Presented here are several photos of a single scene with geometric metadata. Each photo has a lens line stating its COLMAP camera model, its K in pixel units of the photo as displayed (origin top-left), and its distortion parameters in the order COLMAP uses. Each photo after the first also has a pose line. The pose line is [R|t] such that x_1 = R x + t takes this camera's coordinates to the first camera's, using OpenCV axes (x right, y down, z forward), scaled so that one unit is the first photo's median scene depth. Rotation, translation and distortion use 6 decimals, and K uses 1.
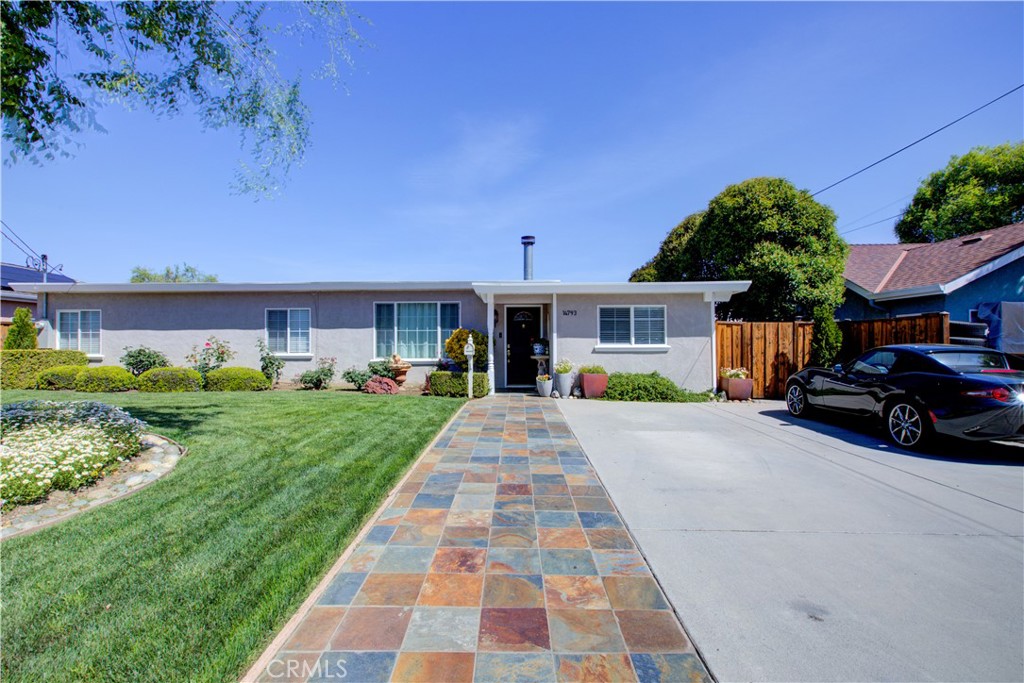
lens RADIAL K [[477.7, 0, 511.1], [0, 477.7, 340.0], [0, 0, 1]] dist [0.007035, 0.001905]
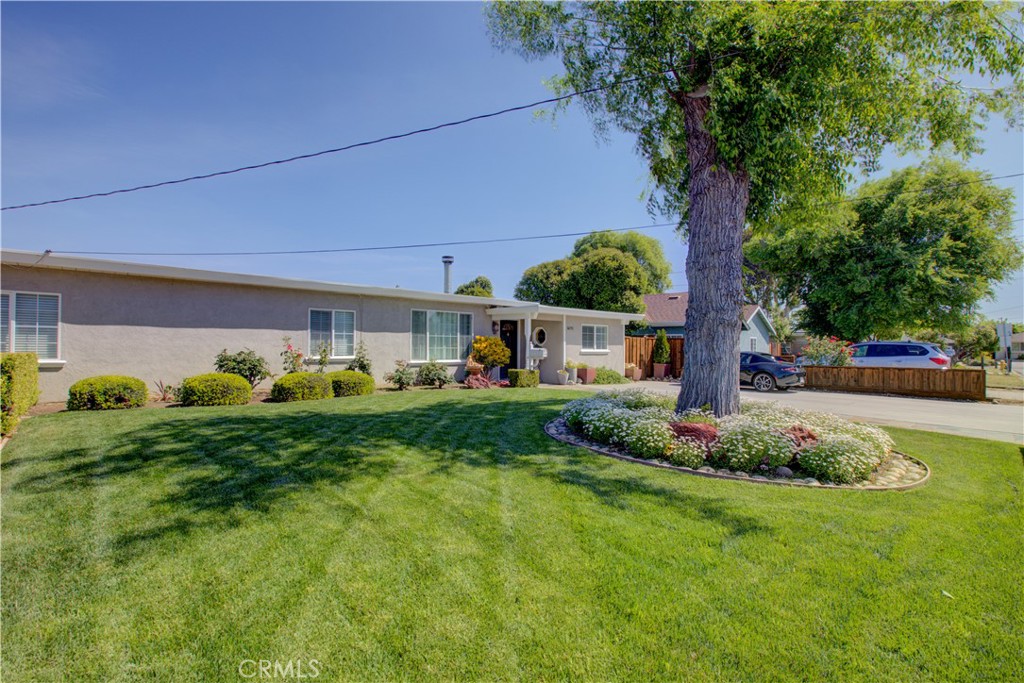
lens RADIAL K [[477.7, 0, 515.2], [0, 477.7, 344.0], [0, 0, 1]] dist [0.007035, 0.001905]
pose [[0.702479, 0.013273, 0.711581, -0.897825], [-0.016942, 0.999855, -0.001925, -0.001324], [-0.711503, -0.010704, 0.702601, 0.063205]]
